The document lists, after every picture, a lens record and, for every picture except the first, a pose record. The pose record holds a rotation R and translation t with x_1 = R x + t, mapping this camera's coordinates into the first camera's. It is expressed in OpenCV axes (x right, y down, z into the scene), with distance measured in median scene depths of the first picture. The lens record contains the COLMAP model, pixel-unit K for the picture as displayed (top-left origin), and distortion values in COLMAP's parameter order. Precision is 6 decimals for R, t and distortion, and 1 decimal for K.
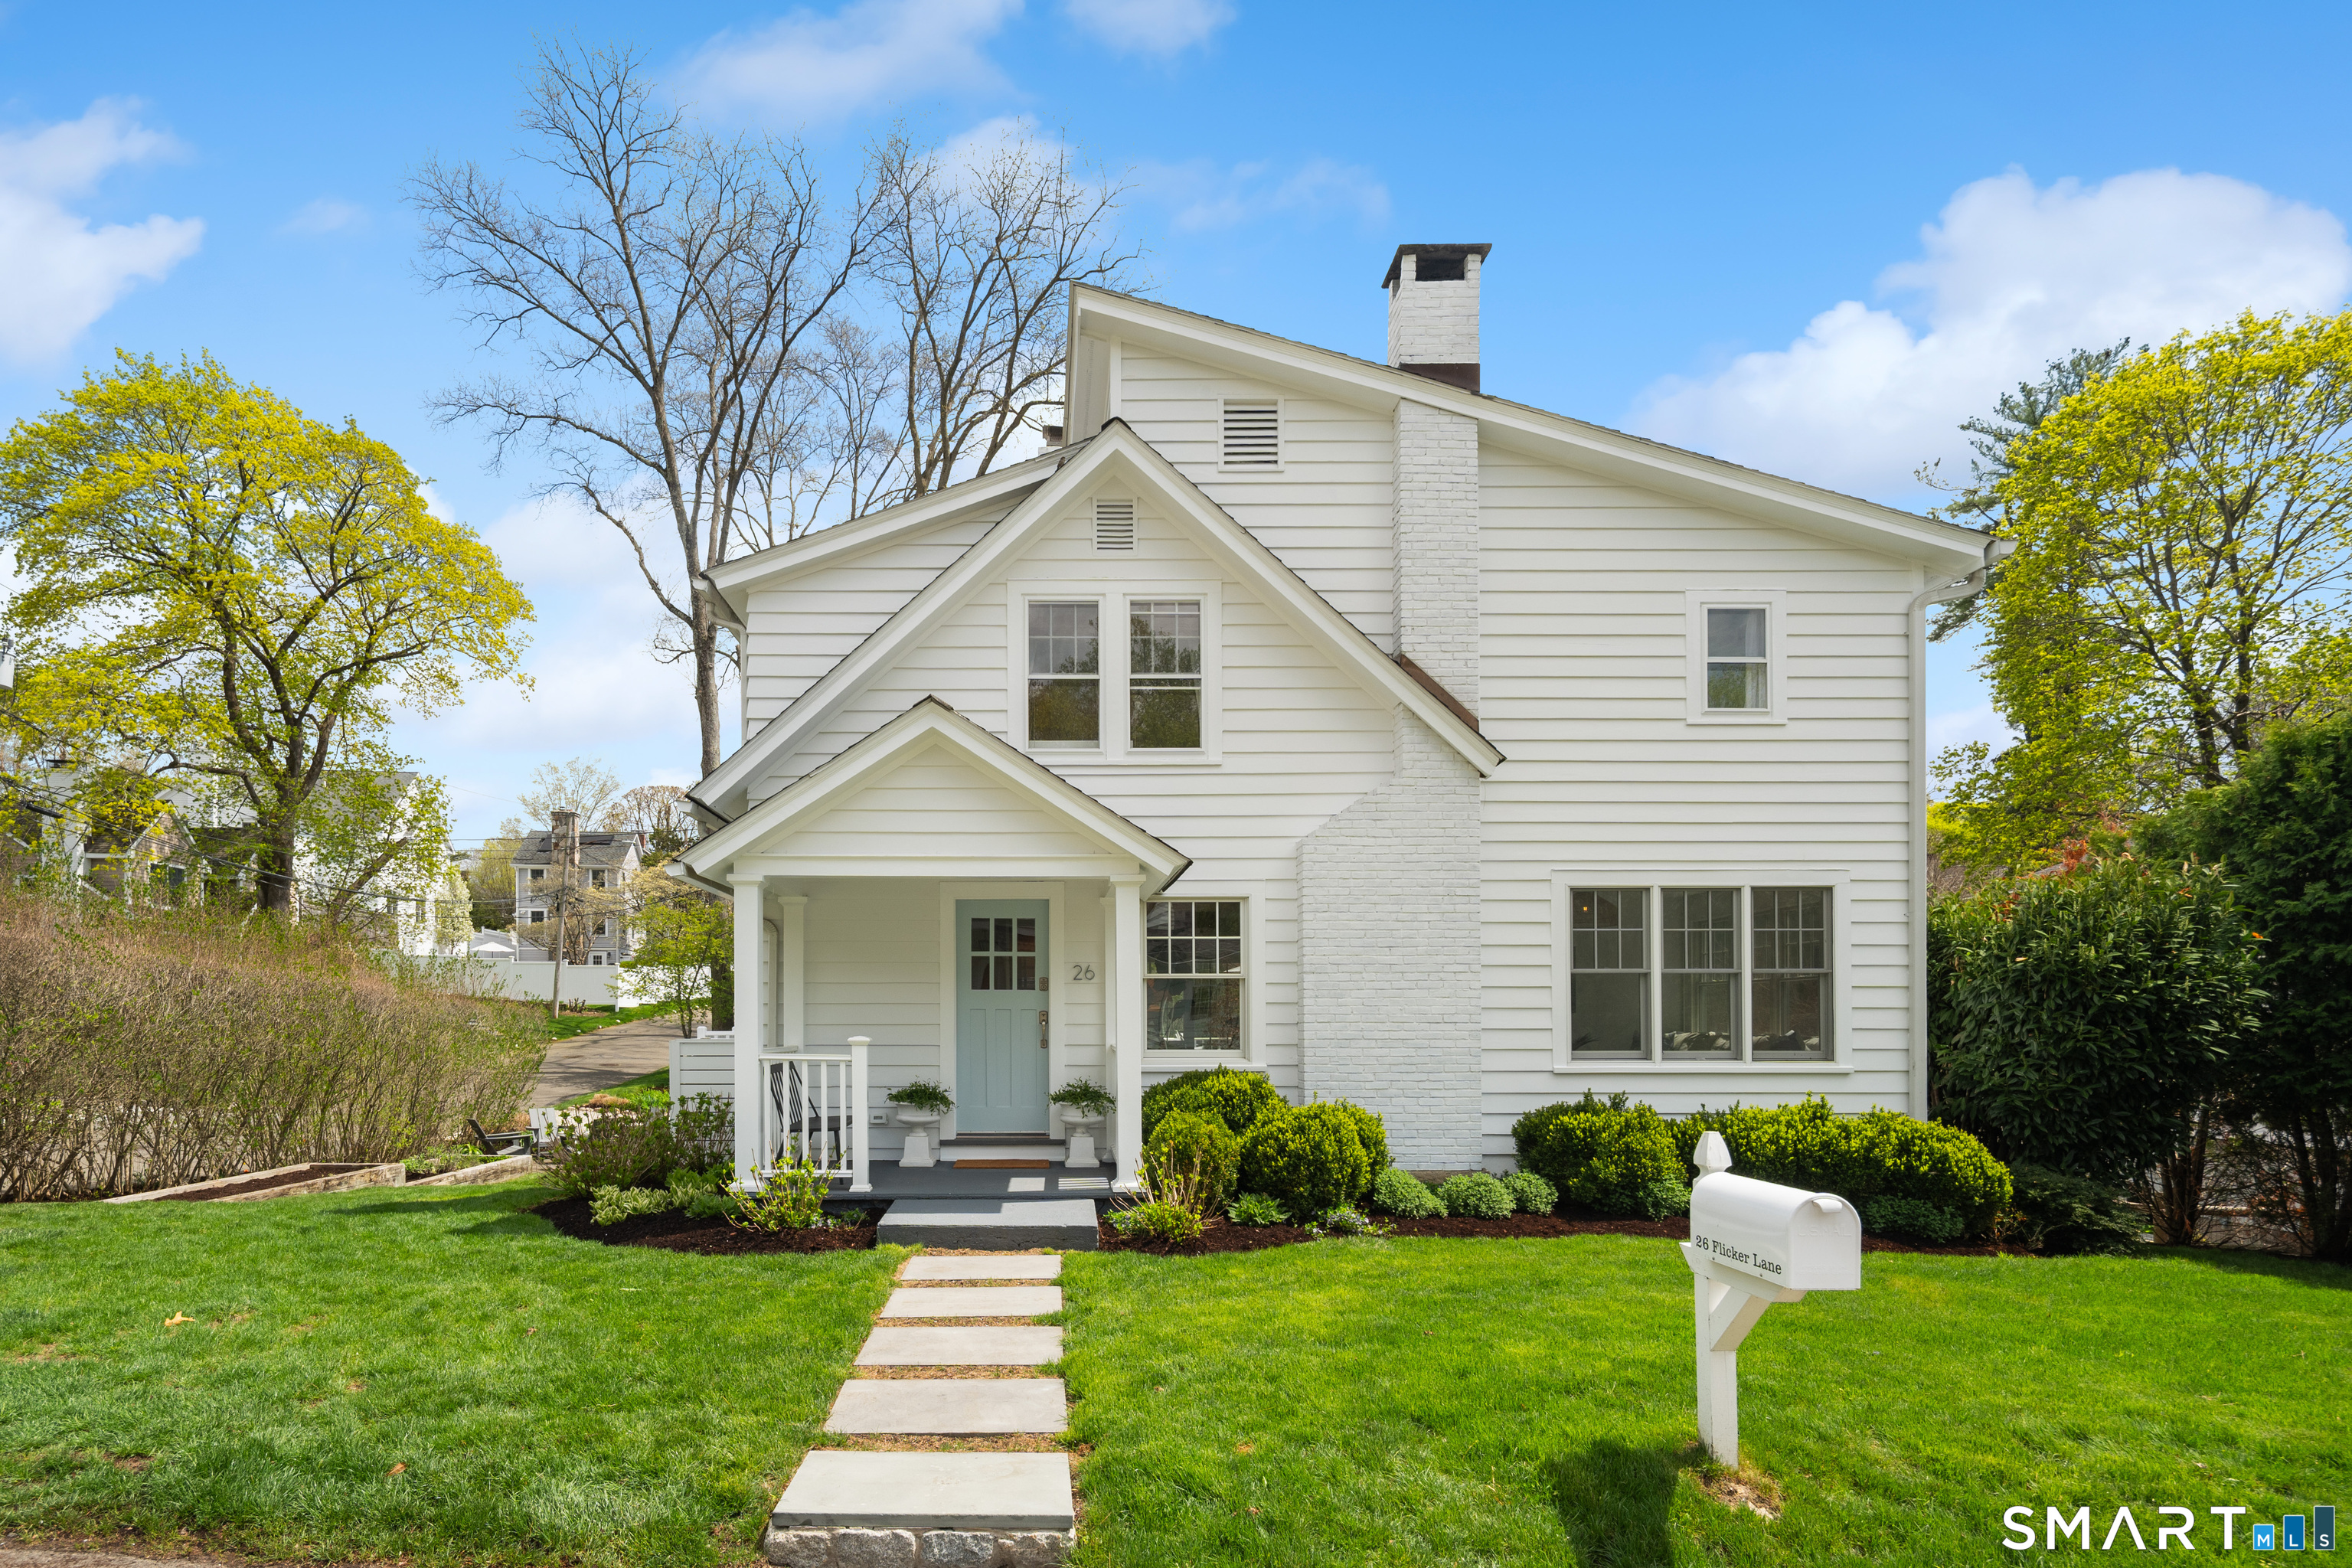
lens RADIAL K [[1152.3, 0, 1173.3], [0, 1152.3, 890.4], [0, 0, 1]] dist [0.002814, -0.001380]
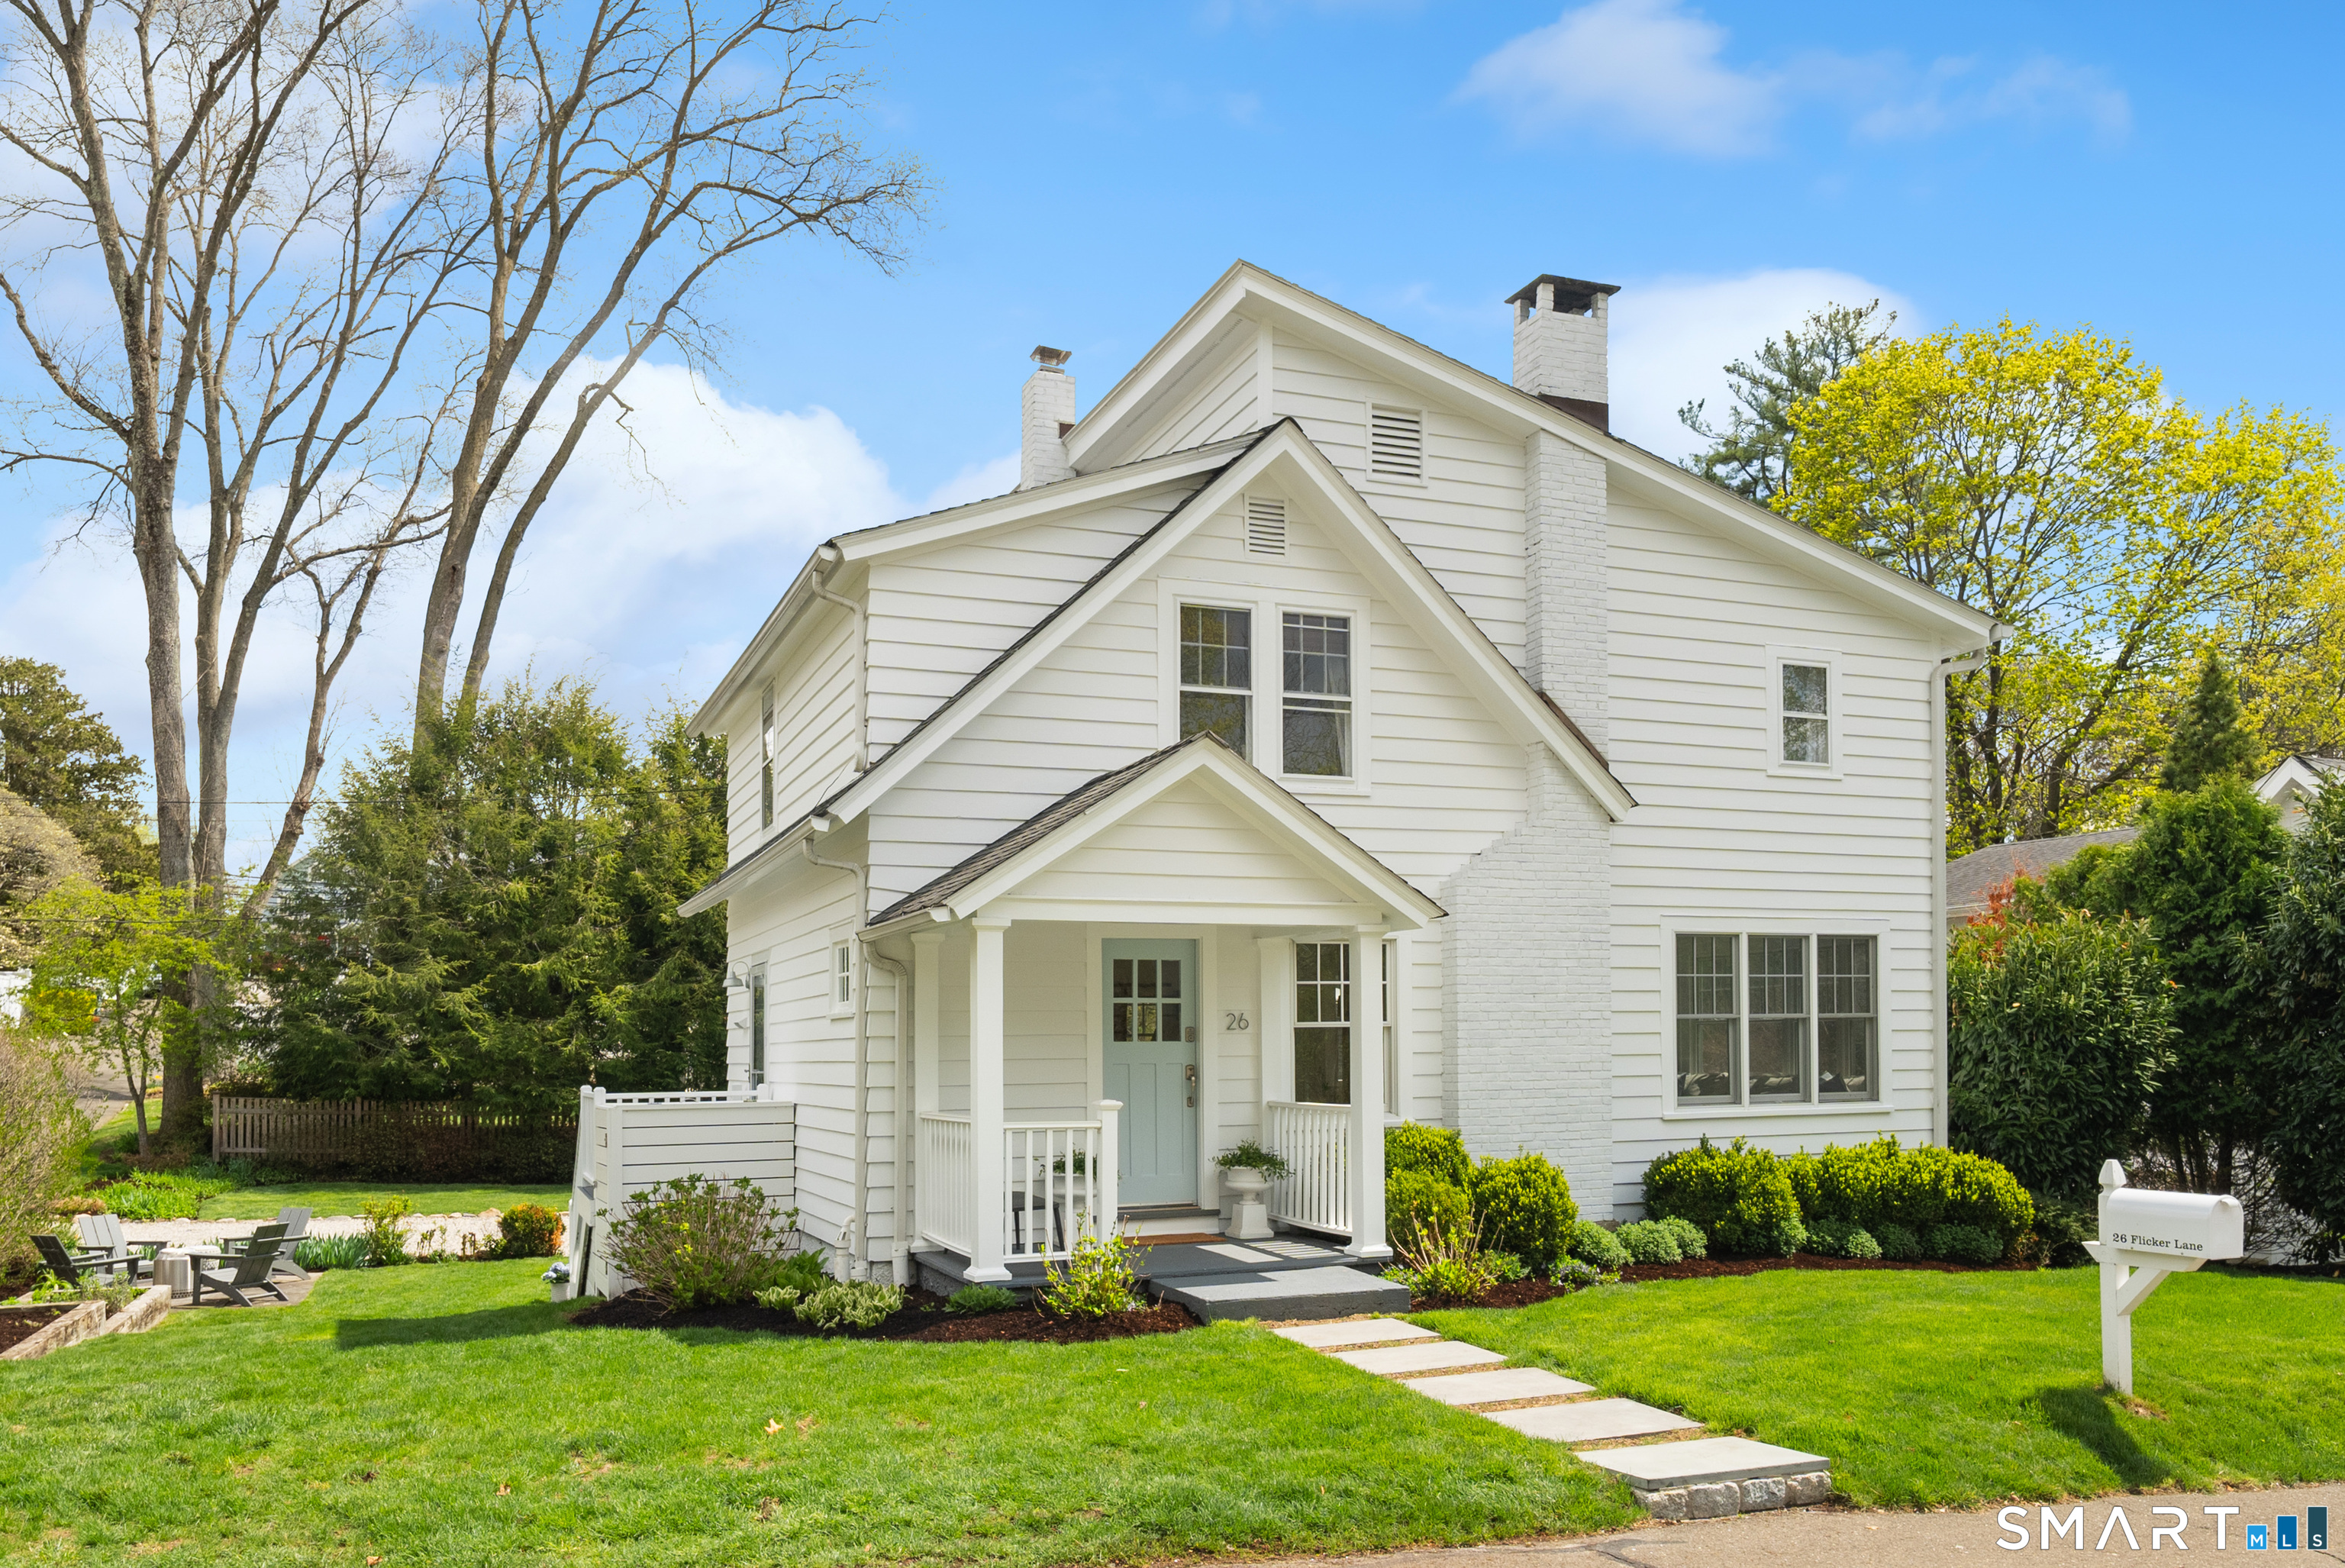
lens RADIAL K [[1753.1, 0, 1172.5], [0, 1753.1, 784.0], [0, 0, 1]] dist [-0.004653, 0.011977]
pose [[0.925582, 0.044951, 0.375869, -0.647650], [-0.031520, 0.998628, -0.041809, -0.055133], [-0.377232, 0.026851, 0.925729, -0.254056]]
